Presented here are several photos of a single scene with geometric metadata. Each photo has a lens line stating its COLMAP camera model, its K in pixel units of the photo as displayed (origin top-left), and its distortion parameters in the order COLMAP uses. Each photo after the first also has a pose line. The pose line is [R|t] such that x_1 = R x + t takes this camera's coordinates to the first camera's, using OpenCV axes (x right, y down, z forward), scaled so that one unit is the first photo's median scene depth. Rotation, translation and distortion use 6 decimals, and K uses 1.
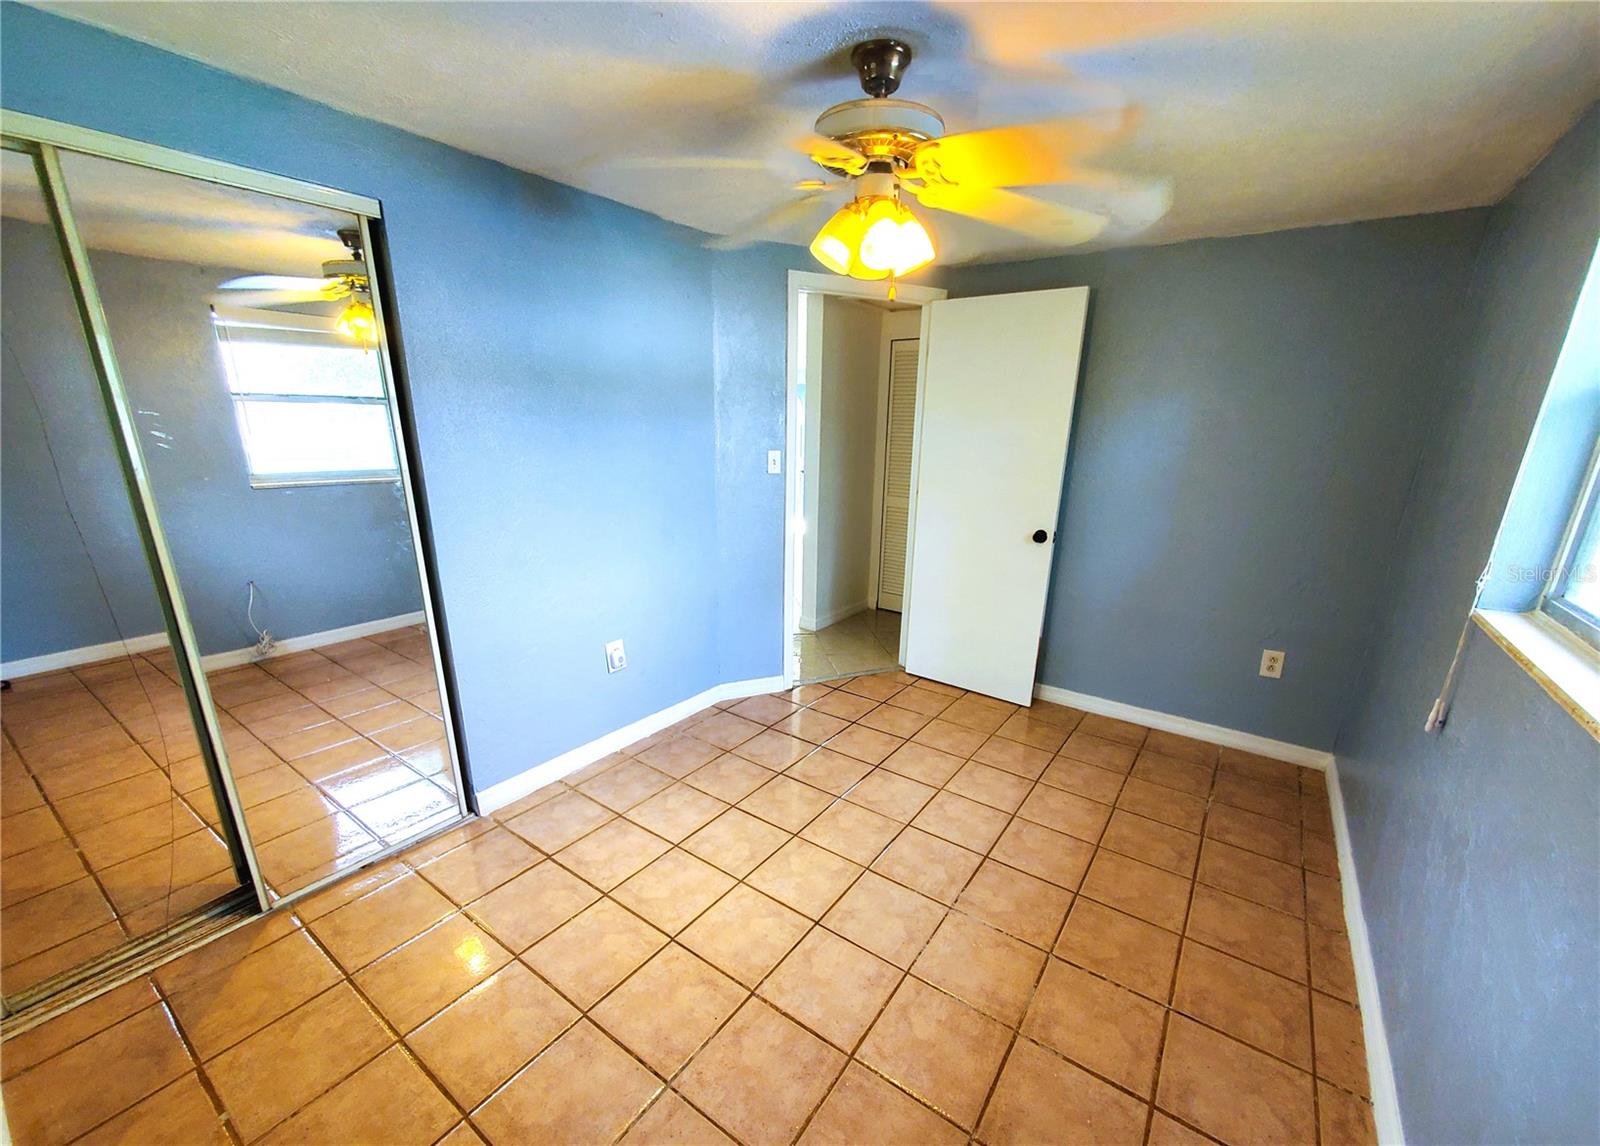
lens RADIAL K [[638.9, 0, 812.2], [0, 638.9, 622.1], [0, 0, 1]] dist [-0.001662, 0.000014]
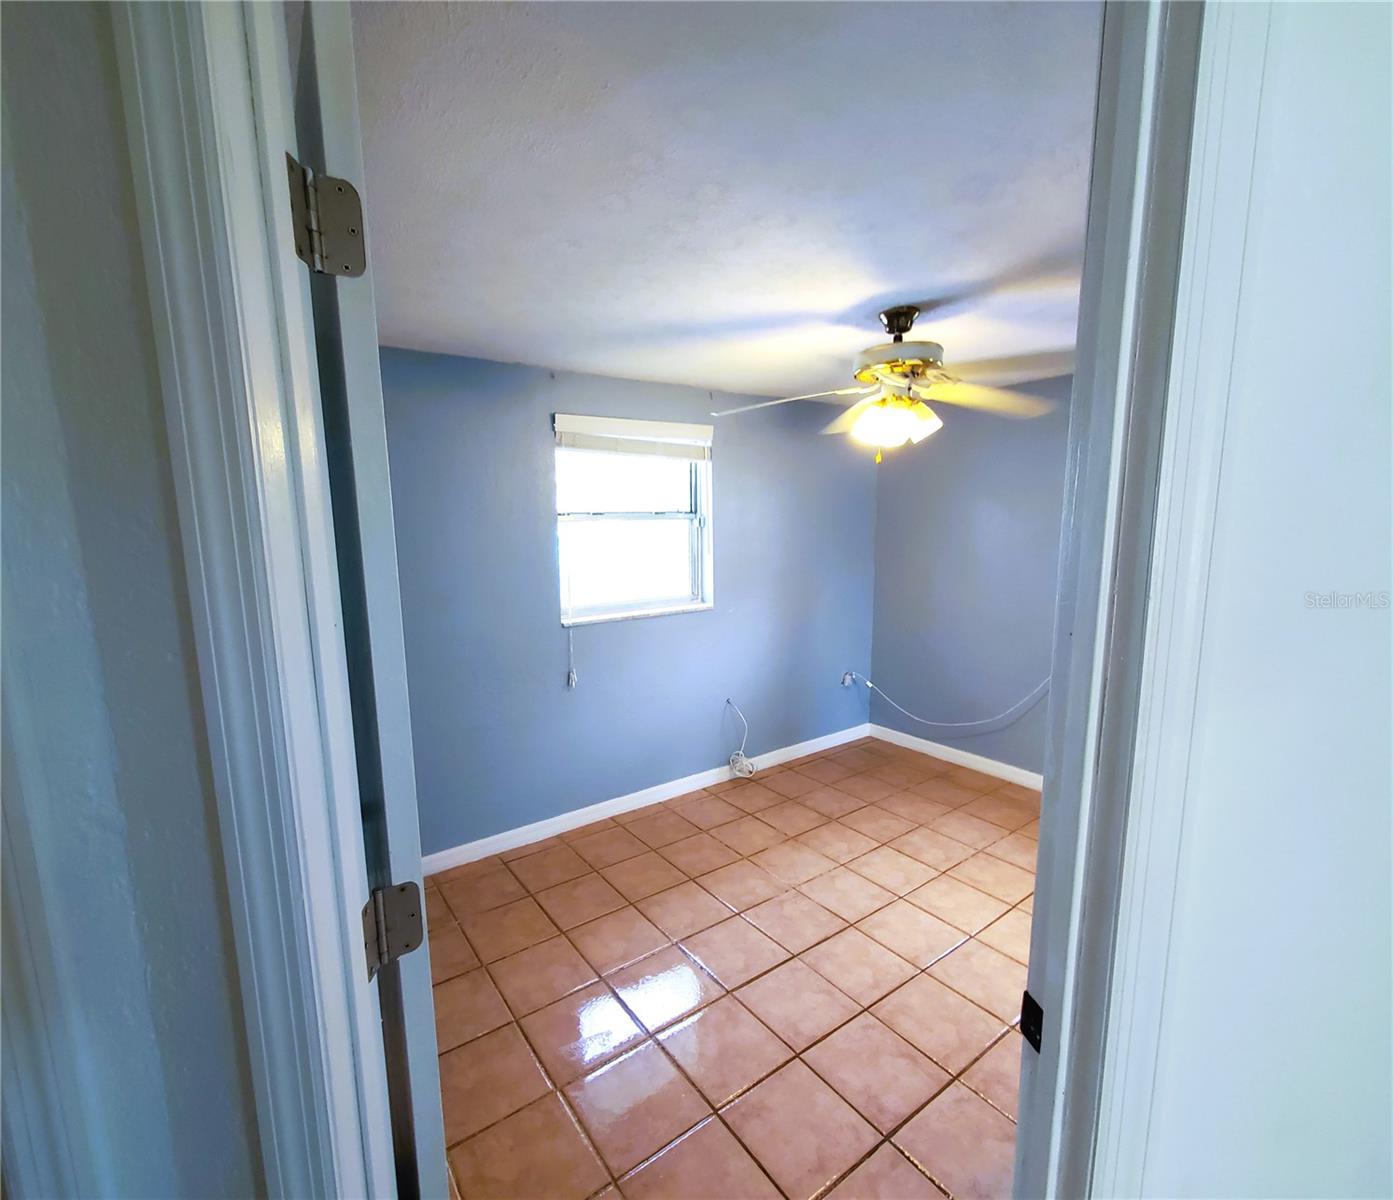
lens RADIAL K [[637.5, 0, 672.0], [0, 637.5, 616.1], [0, 0, 1]] dist [0.002512, 0.000107]
pose [[-0.938813, -0.059271, 0.339288, 0.033702], [0.100022, 0.895713, 0.433237, -0.598982], [-0.329583, 0.440665, -0.834979, 1.752804]]
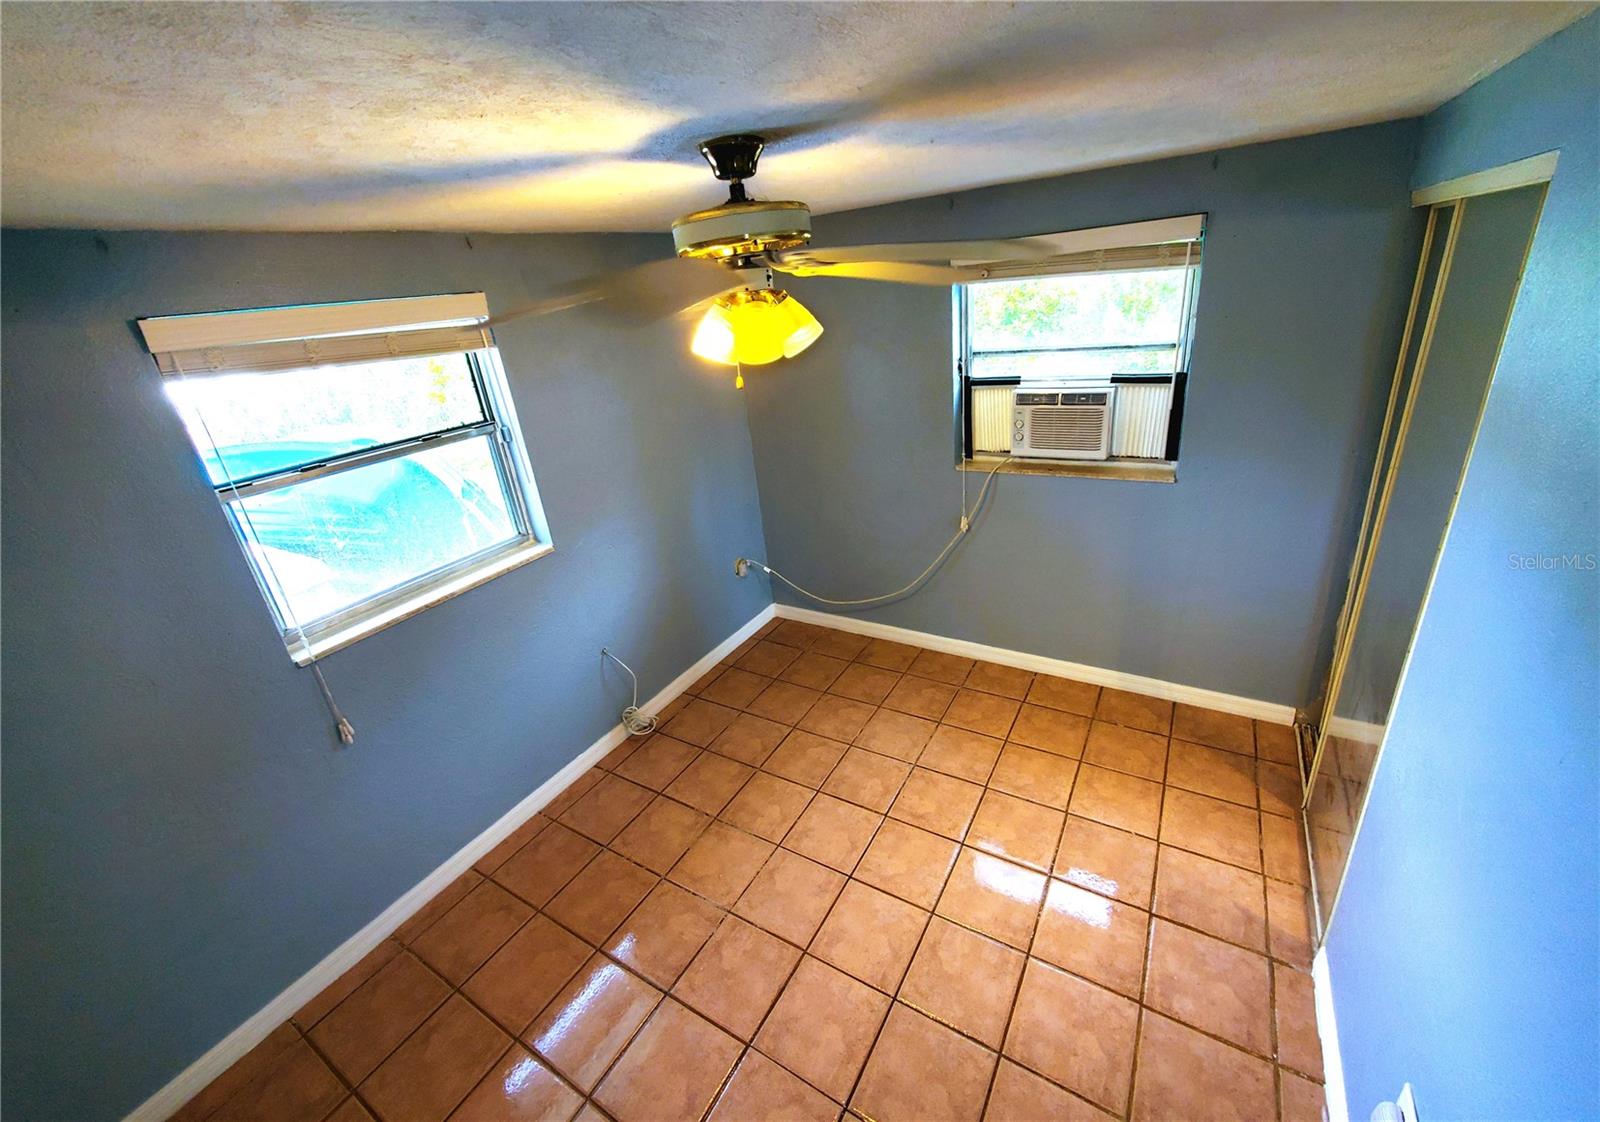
lens RADIAL K [[637.5, 0, 809.8], [0, 637.5, 538.8], [0, 0, 1]] dist [0.002052, 0.000002]
pose [[-0.994602, 0.098457, -0.032760, 0.050049], [0.055546, 0.771863, 0.633358, -0.642489], [0.087645, 0.628120, -0.773165, 1.304873]]
